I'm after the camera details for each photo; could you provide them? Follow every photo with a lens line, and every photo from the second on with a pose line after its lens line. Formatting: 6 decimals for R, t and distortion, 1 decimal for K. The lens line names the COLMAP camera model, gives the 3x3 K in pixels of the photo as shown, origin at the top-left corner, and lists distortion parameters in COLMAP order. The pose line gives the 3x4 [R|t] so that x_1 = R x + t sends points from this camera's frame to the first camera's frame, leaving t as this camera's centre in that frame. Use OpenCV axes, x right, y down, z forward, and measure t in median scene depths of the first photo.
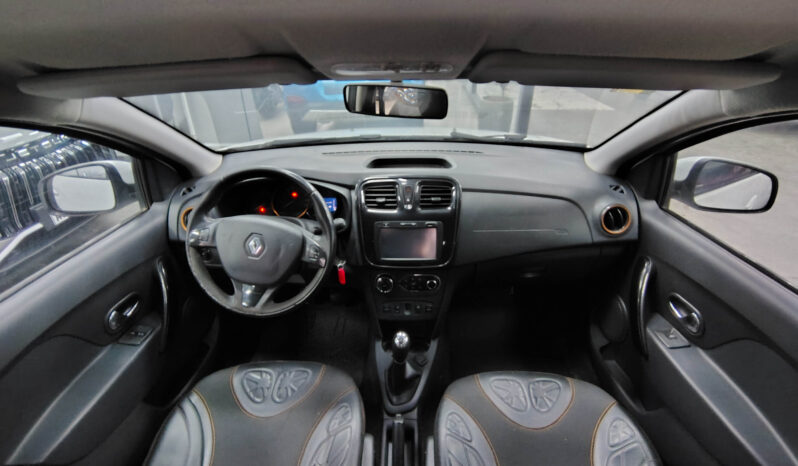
lens RADIAL K [[394.8, 0, 399.0], [0, 394.8, 233.0], [0, 0, 1]] dist [0.003757, 0.000371]
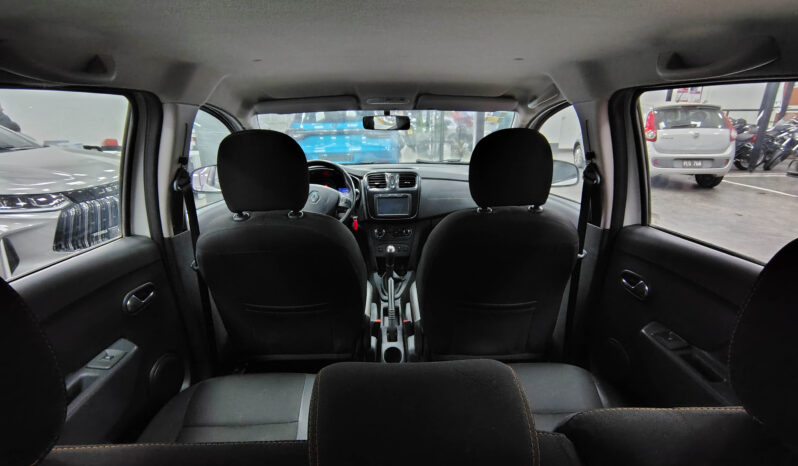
lens RADIAL K [[399.3, 0, 399.0], [0, 399.3, 233.0], [0, 0, 1]] dist [-0.002850, -0.000487]
pose [[0.997971, -0.019165, 0.060710, -0.061270], [0.031158, 0.978633, -0.203240, 0.516312], [-0.055518, 0.204720, 0.977245, -0.753586]]
